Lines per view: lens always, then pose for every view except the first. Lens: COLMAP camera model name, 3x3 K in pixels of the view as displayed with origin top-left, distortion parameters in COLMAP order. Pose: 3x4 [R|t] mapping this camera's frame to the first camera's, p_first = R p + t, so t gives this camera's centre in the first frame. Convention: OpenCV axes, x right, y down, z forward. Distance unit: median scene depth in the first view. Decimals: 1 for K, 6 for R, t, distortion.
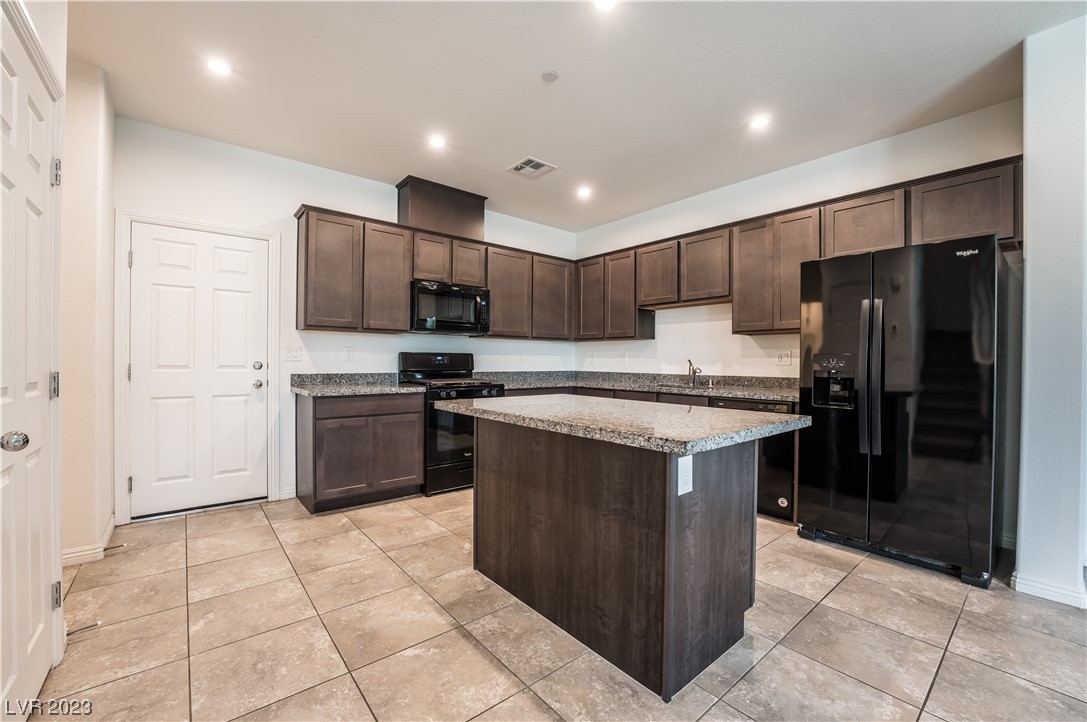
lens RADIAL K [[439.0, 0, 546.3], [0, 439.0, 358.8], [0, 0, 1]] dist [-0.021403, -0.000253]
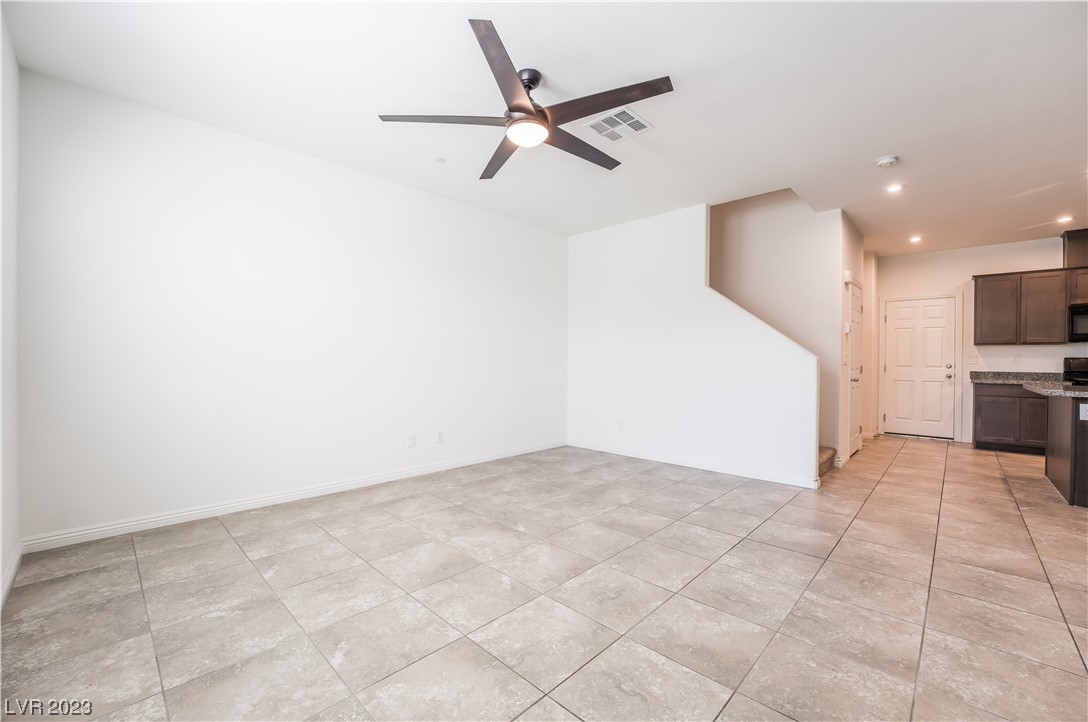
lens RADIAL K [[439.4, 0, 546.5], [0, 439.4, 361.3], [0, 0, 1]] dist [-0.021403, -0.000253]
pose [[0.109360, -0.003950, -0.993994, 0.933646], [-0.001954, 0.999989, -0.004189, 0.005516], [0.994000, 0.002400, 0.109351, -0.866281]]
